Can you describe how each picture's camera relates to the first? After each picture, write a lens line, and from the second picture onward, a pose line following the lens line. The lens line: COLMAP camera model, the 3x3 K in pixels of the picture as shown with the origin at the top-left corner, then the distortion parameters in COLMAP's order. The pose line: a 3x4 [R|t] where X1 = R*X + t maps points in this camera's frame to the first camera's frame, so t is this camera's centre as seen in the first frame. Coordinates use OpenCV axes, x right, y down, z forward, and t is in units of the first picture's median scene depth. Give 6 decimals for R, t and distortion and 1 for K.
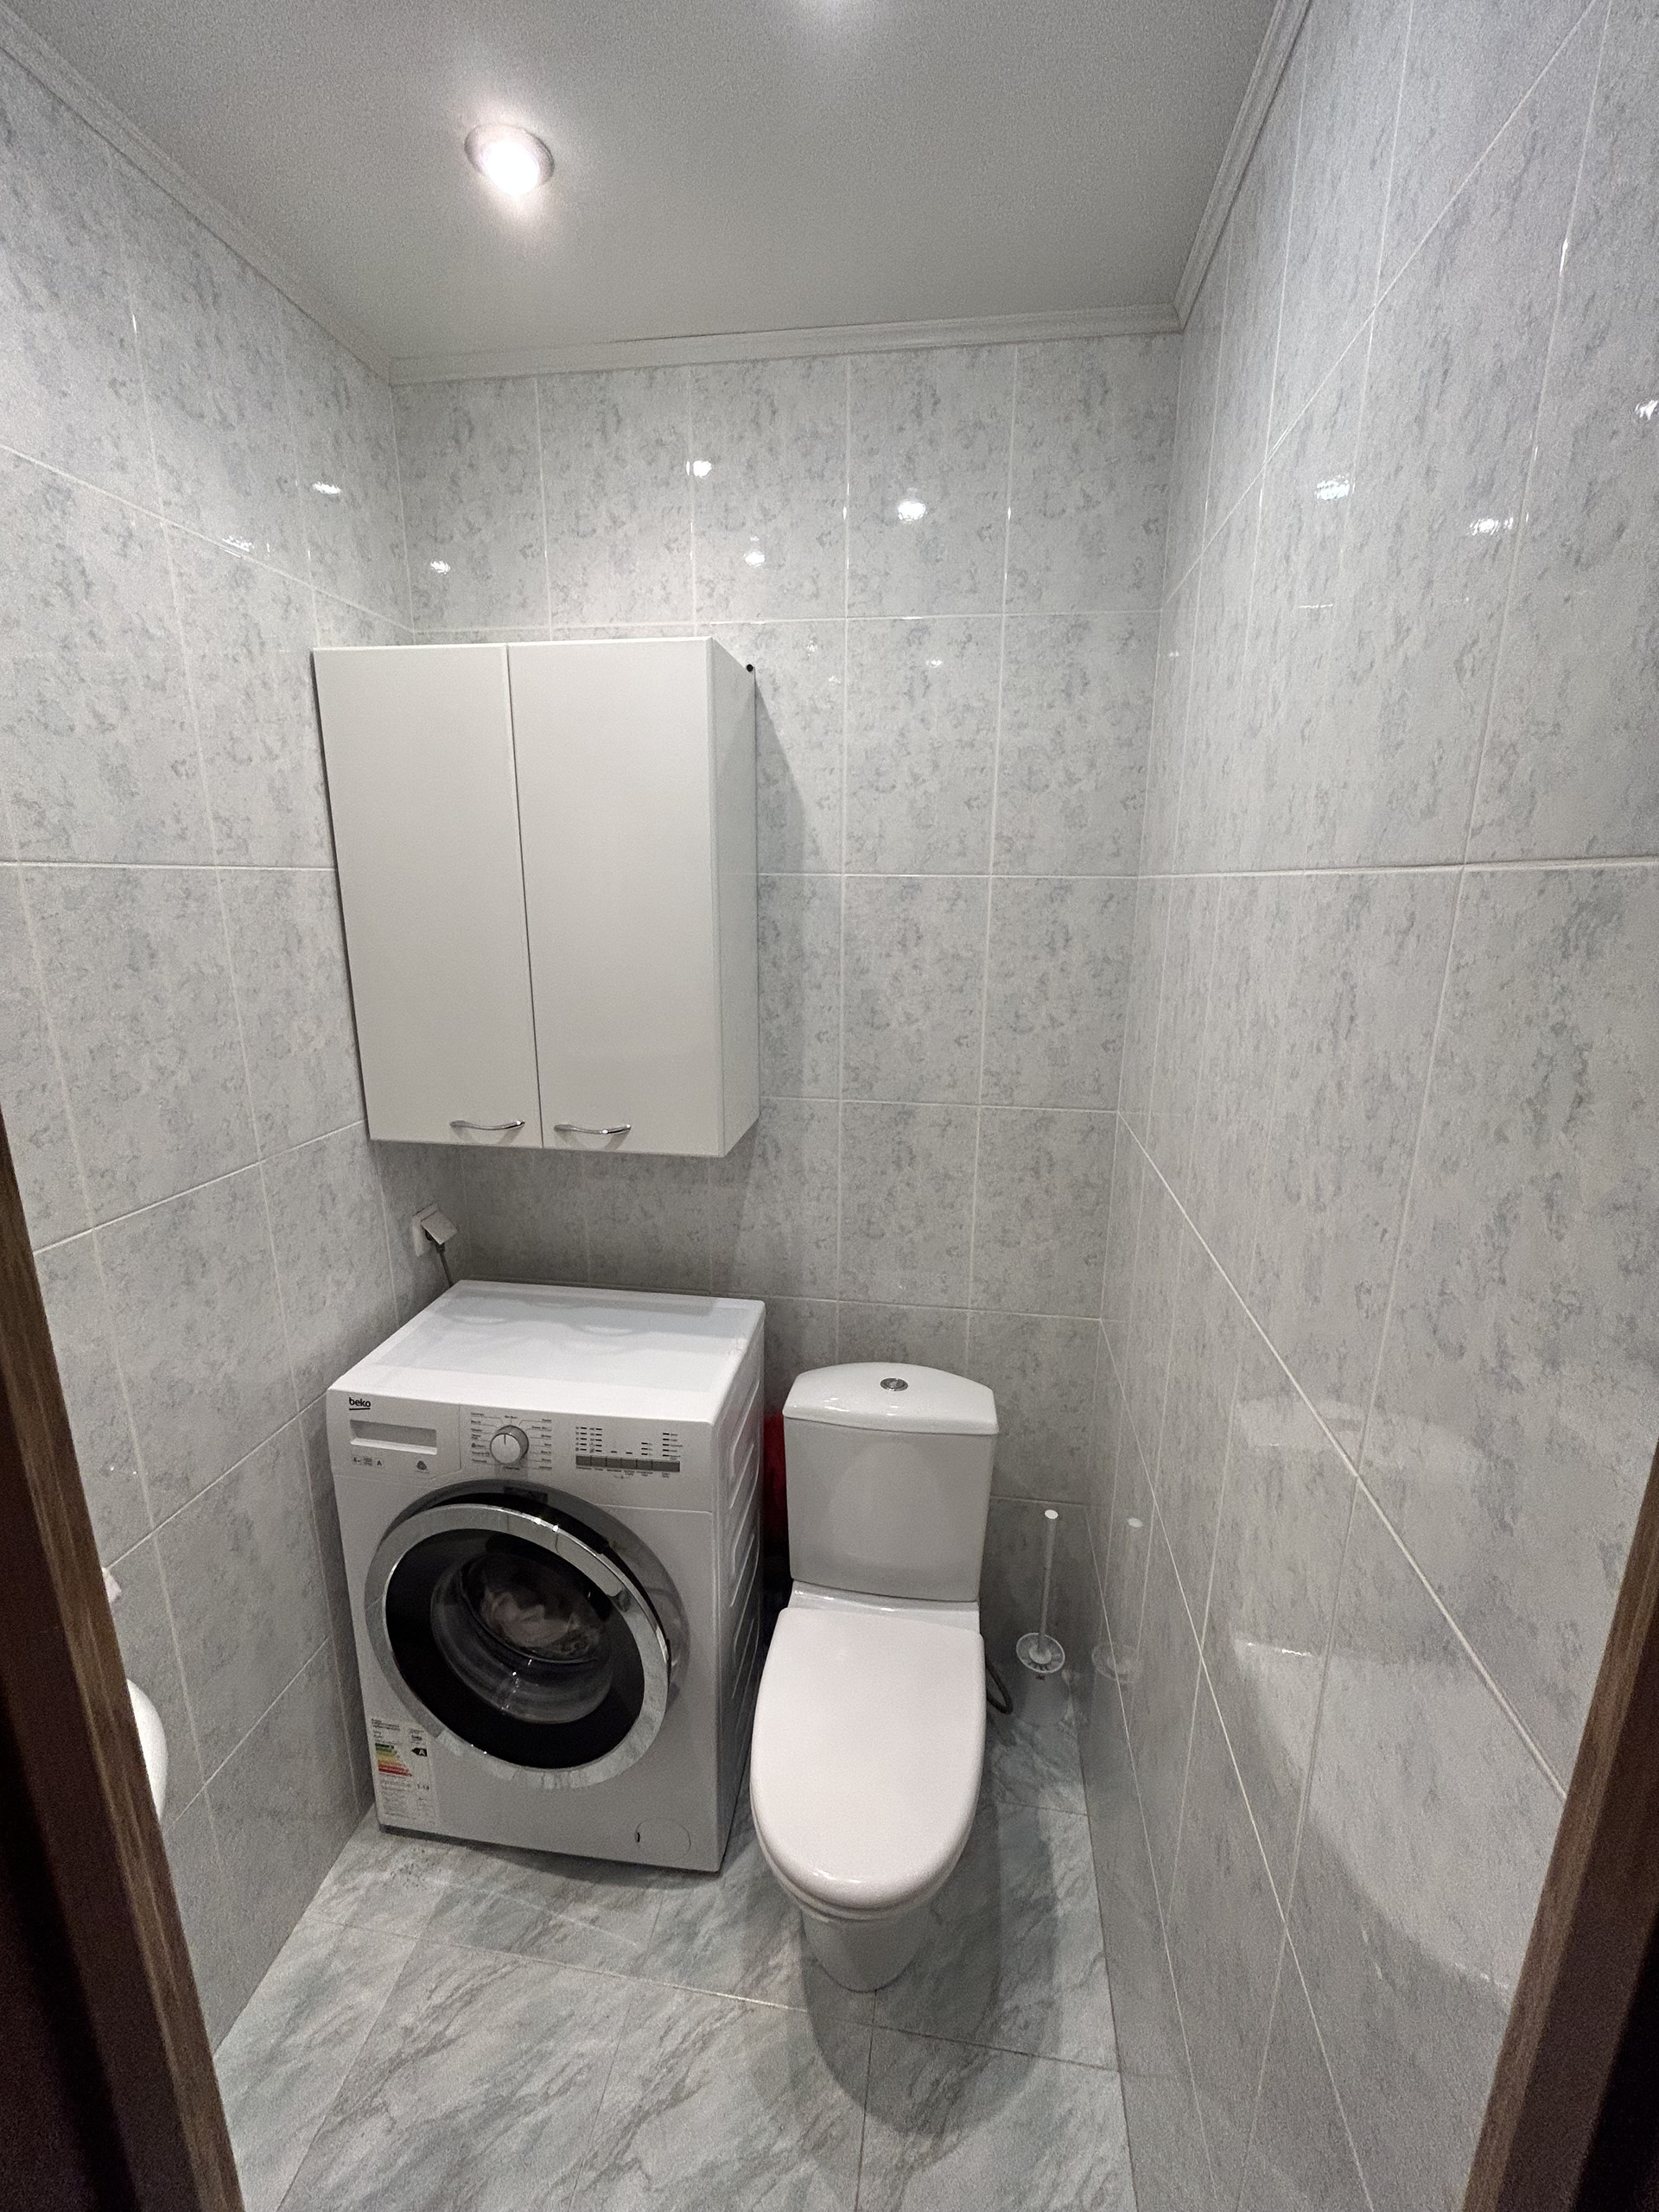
lens RADIAL K [[891.0, 0, 838.6], [0, 891.0, 1098.9], [0, 0, 1]] dist [-0.003052, 0.001307]
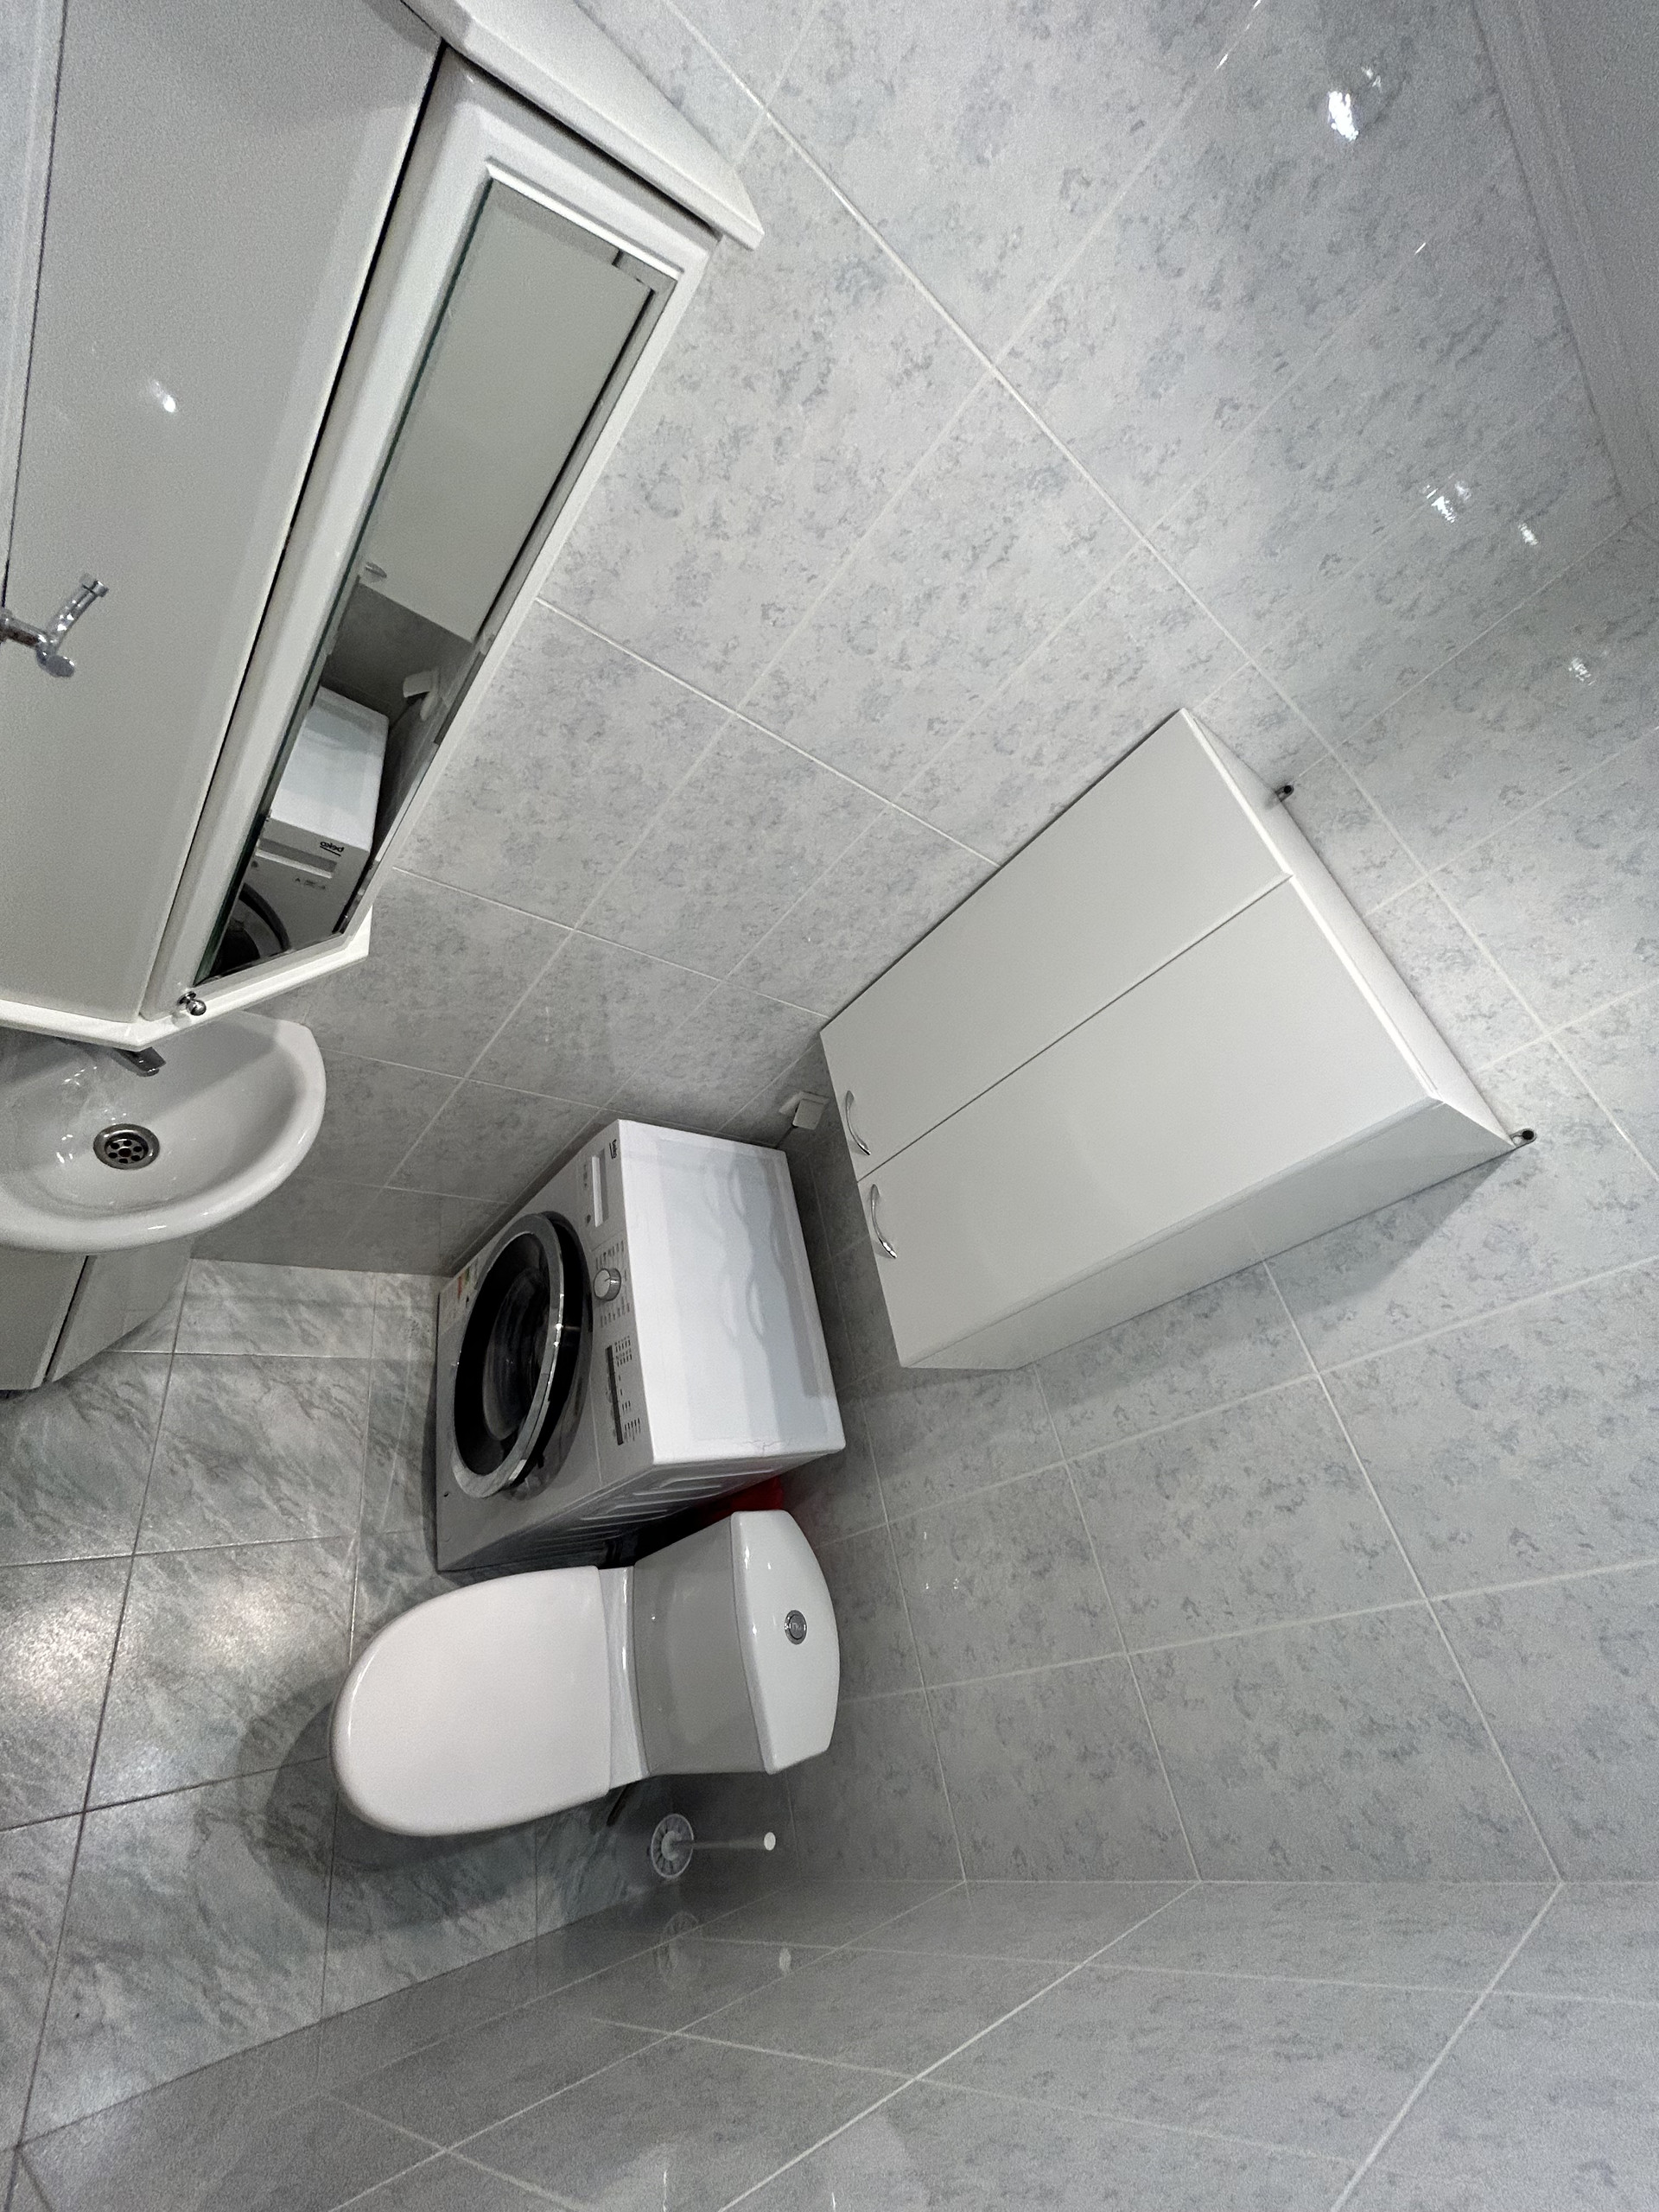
lens RADIAL K [[891.0, 0, 834.9], [0, 891.0, 1101.1], [0, 0, 1]] dist [-0.003052, 0.001307]
pose [[0.307884, 0.850534, -0.426379, 0.004630], [-0.781695, 0.481605, 0.396245, -0.361433], [0.542366, 0.211301, 0.813136, 0.166150]]
